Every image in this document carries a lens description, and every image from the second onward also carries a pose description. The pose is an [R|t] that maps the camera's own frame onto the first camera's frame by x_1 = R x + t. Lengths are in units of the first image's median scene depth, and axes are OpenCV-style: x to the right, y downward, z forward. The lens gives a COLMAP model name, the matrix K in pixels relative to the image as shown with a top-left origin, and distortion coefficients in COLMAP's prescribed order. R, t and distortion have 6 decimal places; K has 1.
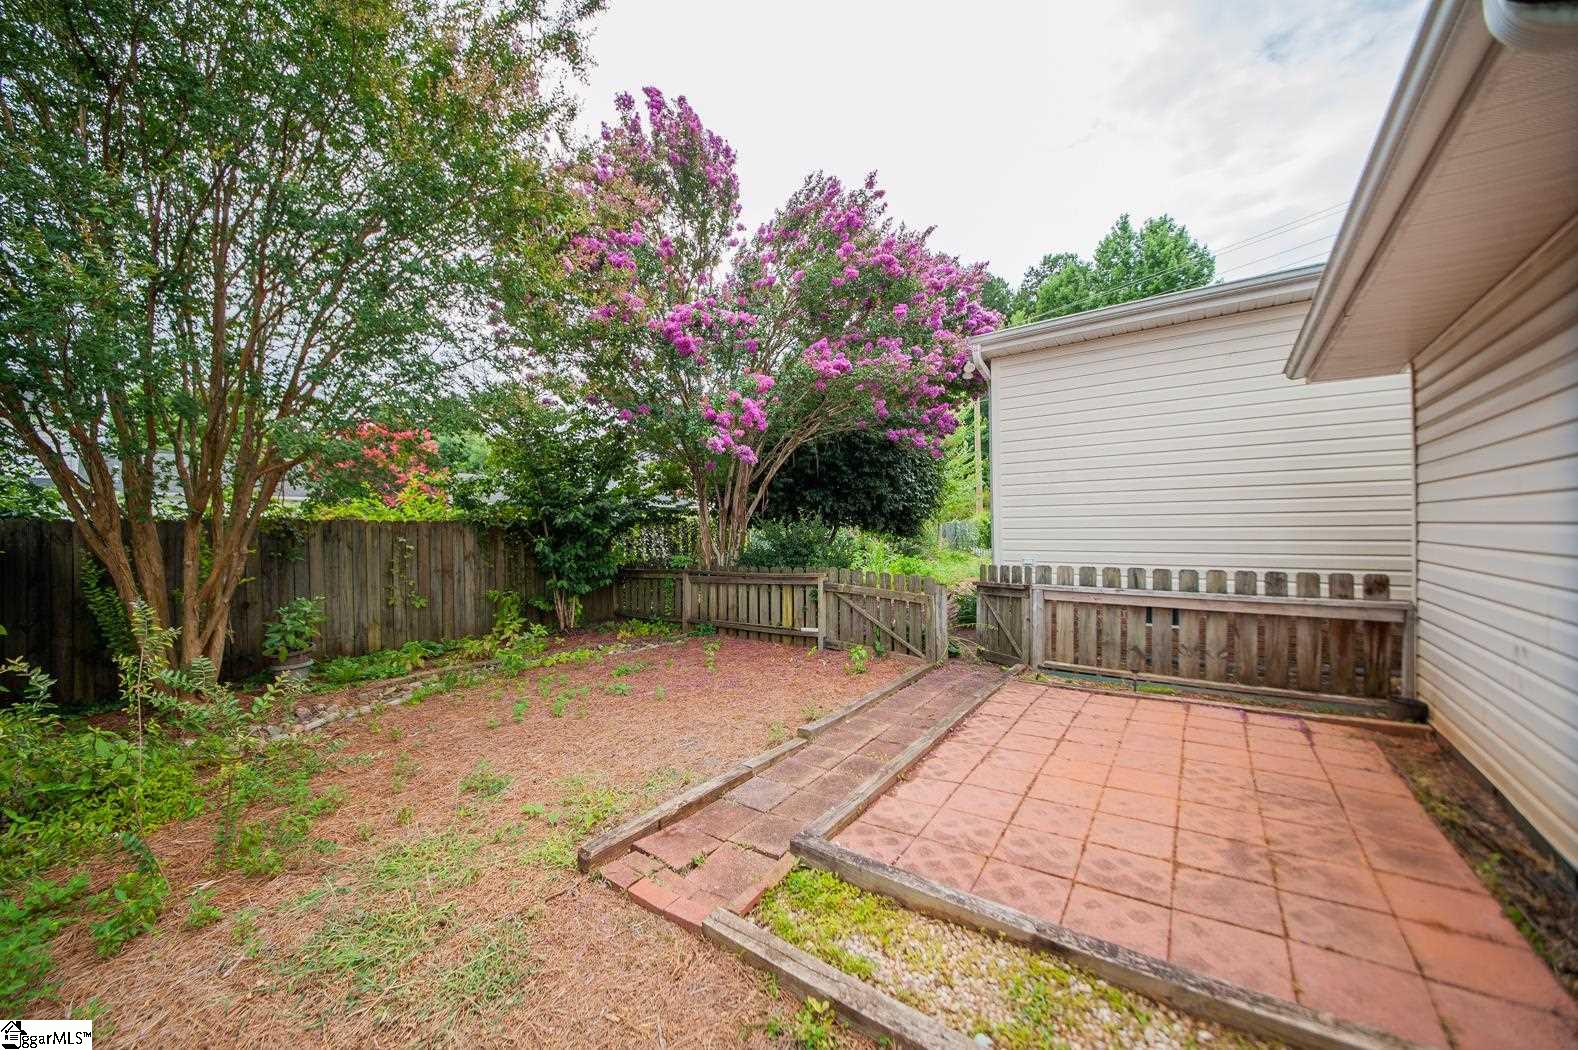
lens RADIAL K [[574.3, 0, 789.0], [0, 574.3, 525.0], [0, 0, 1]] dist [0.000335, 0.000017]
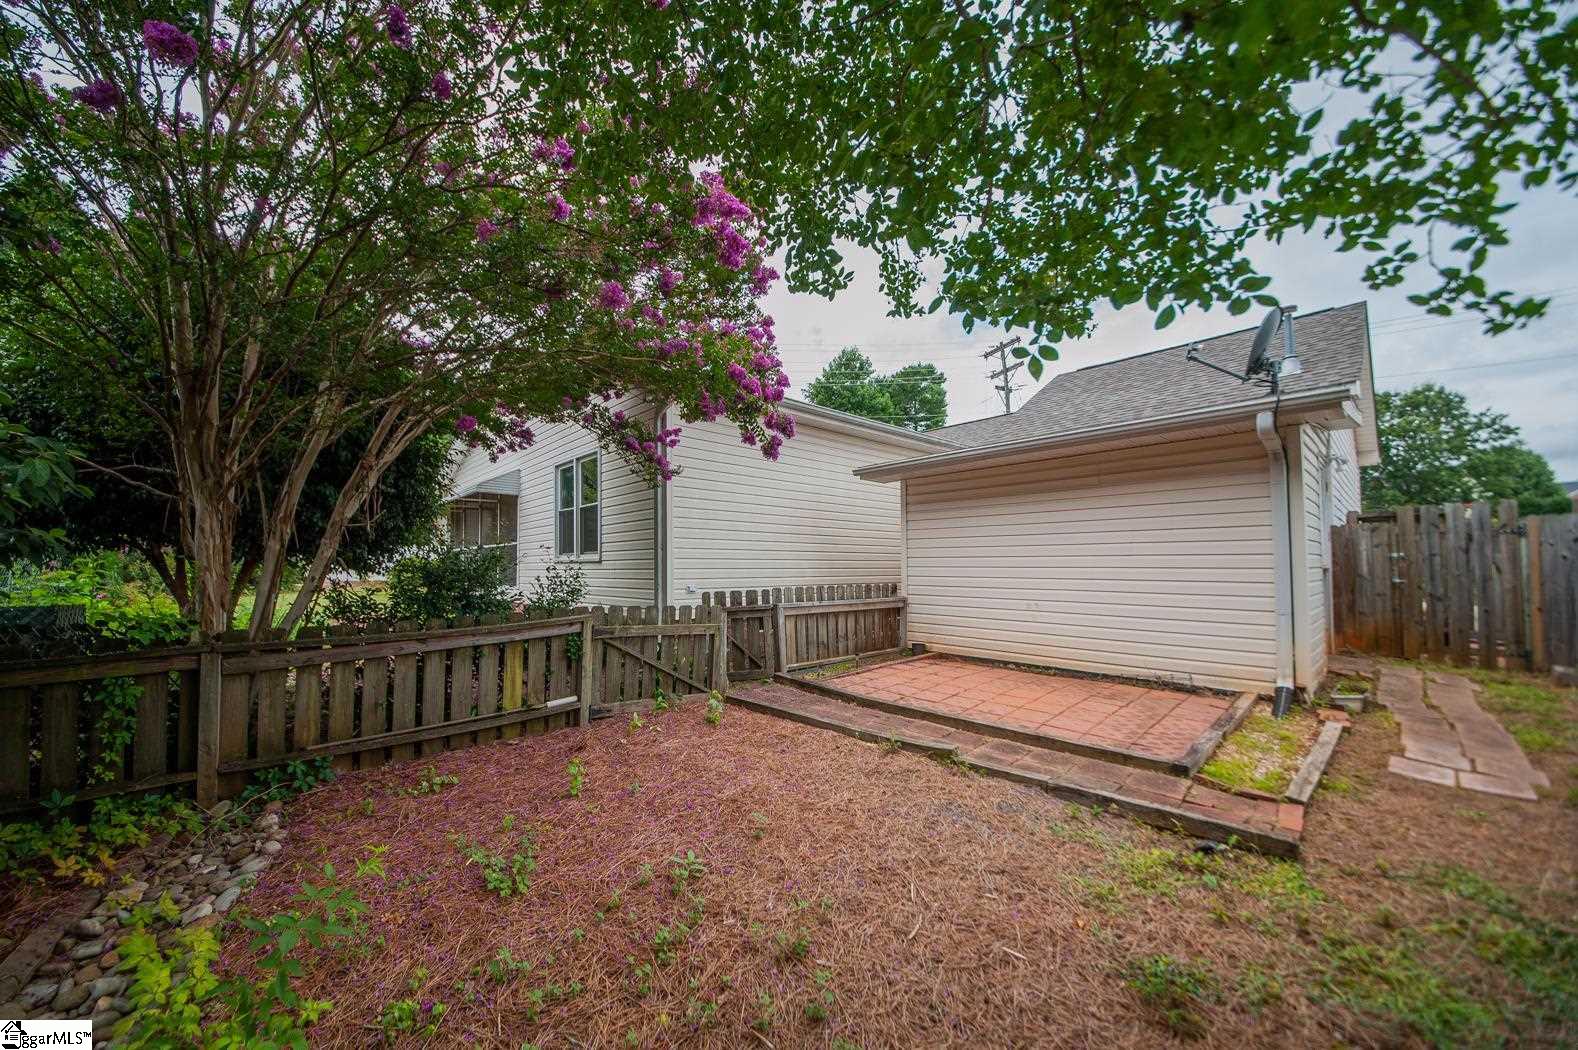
lens RADIAL K [[574.3, 0, 789.0], [0, 574.3, 525.0], [0, 0, 1]] dist [0.000335, 0.000017]
pose [[0.192981, 0.078606, 0.978049, -0.736822], [-0.005970, 0.996862, -0.078940, 0.036374], [-0.981184, 0.009395, 0.192845, 0.768997]]
